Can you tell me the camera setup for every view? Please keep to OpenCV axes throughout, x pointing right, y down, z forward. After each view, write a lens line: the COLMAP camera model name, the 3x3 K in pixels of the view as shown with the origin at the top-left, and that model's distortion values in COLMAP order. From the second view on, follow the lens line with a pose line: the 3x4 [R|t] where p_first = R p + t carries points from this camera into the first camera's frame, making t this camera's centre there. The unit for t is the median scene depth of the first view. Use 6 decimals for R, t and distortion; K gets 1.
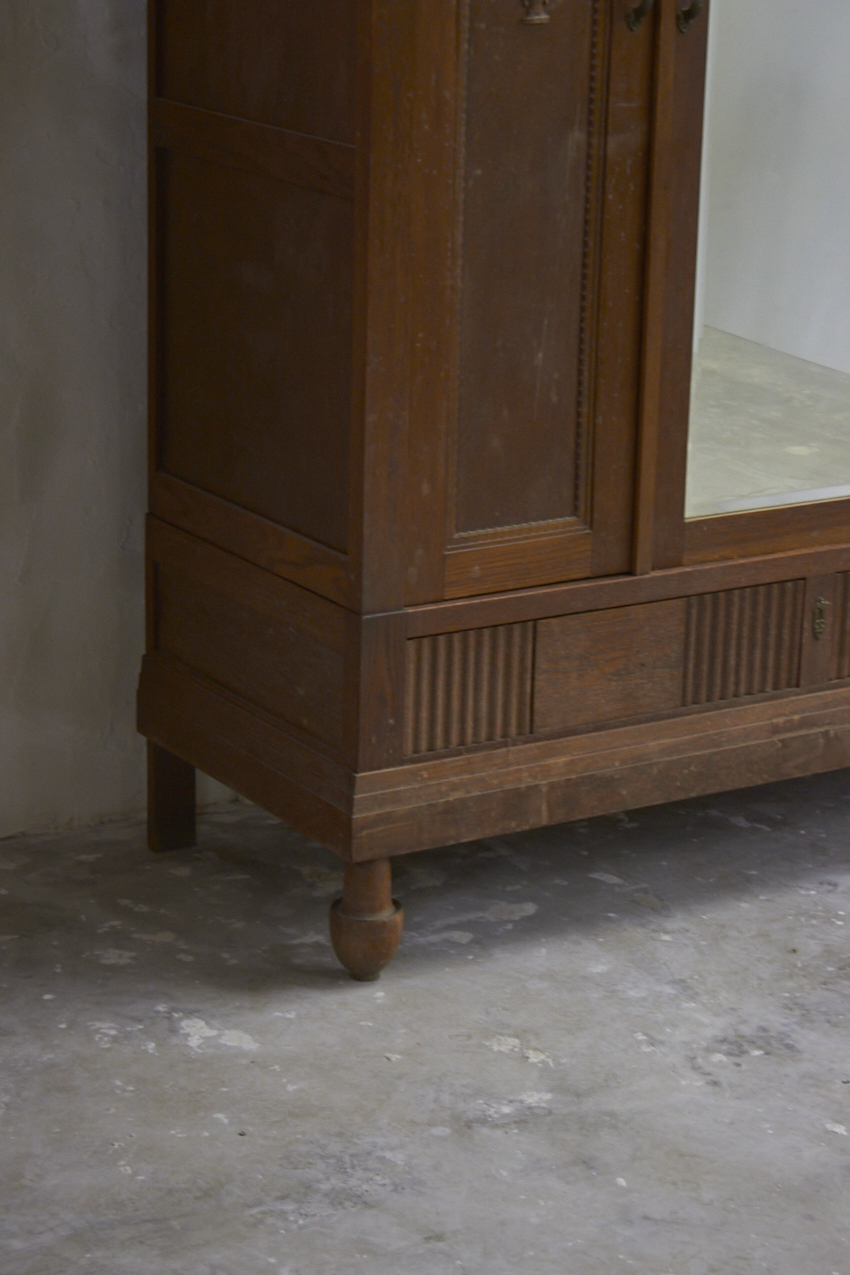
lens RADIAL K [[3067.1, 0, 424.3], [0, 3067.1, 693.7], [0, 0, 1]] dist [0.043088, 0.000000]
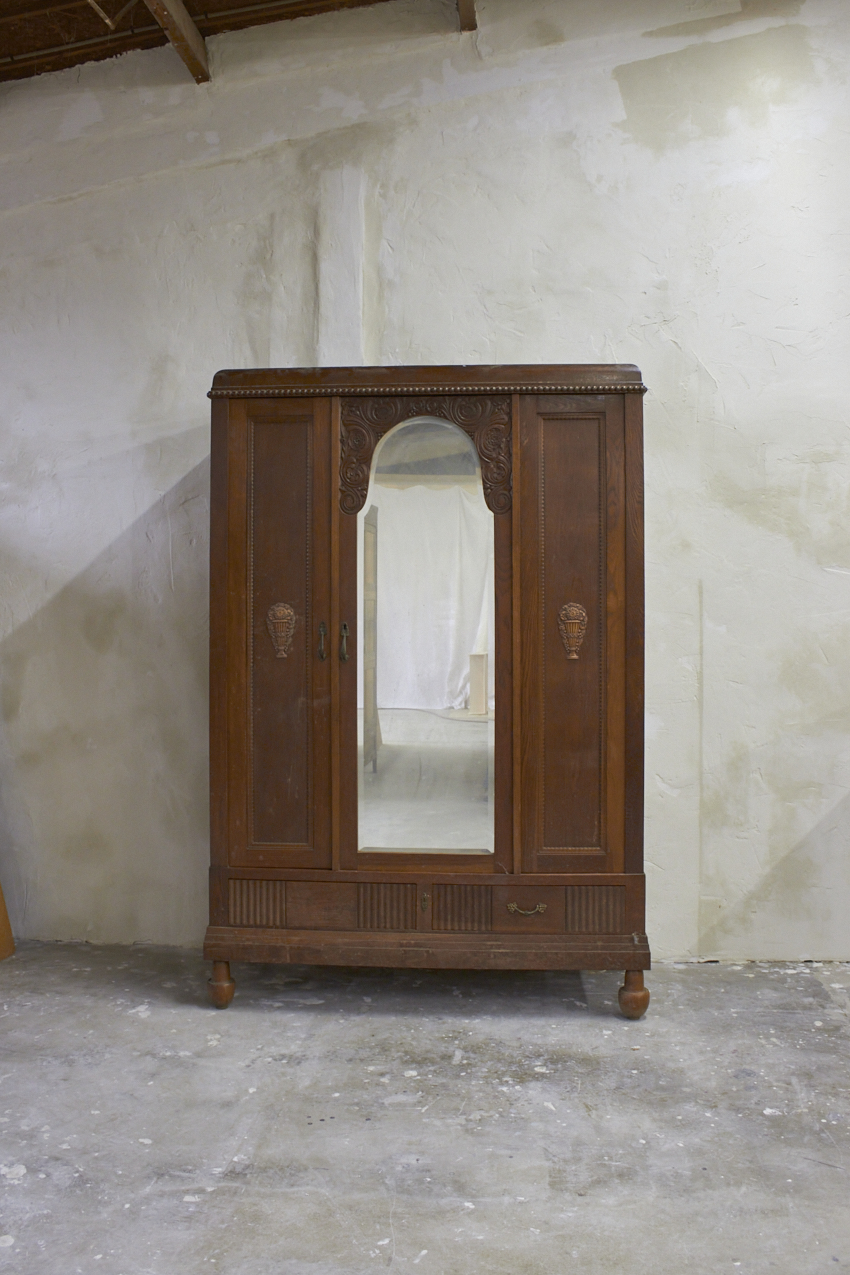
lens RADIAL K [[1133.7, 0, 422.3], [0, 1133.7, 612.4], [0, 0, 1]] dist [-0.125788, 0.032303]
pose [[0.805839, -0.021474, -0.591745, 0.698701], [-0.162520, 0.952944, -0.255902, -0.015725], [0.569395, 0.302386, 0.764429, 0.263971]]
